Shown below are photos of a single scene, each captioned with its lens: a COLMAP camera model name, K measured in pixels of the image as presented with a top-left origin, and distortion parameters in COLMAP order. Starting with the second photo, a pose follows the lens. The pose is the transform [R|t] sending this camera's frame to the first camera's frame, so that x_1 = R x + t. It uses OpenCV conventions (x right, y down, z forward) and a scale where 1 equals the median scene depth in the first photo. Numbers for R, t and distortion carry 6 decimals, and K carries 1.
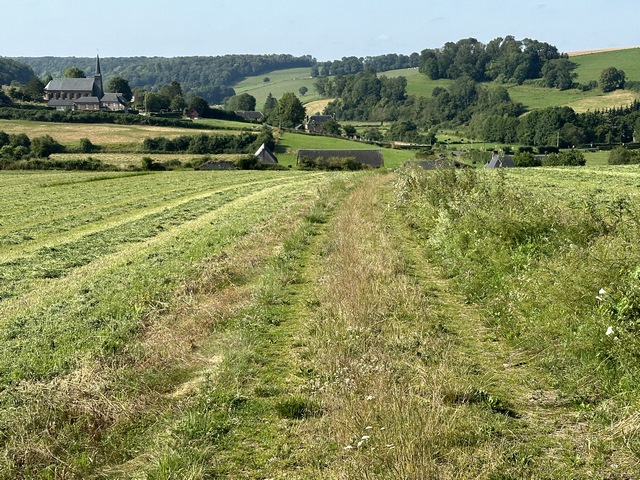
lens RADIAL K [[1268.9, 0, 319.8], [0, 1268.9, 240.1], [0, 0, 1]] dist [0.076899, 0.000000]
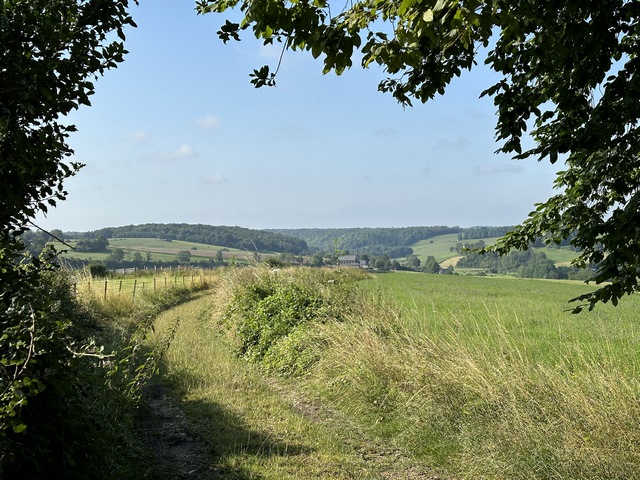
lens RADIAL K [[895.0, 0, 319.9], [0, 895.0, 240.4], [0, 0, 1]] dist [0.009944, 0.000000]
pose [[0.985250, -0.014853, -0.170477, 0.015738], [-0.005379, 0.993045, -0.117610, 0.014674], [0.171038, 0.116792, 0.978318, -0.207376]]
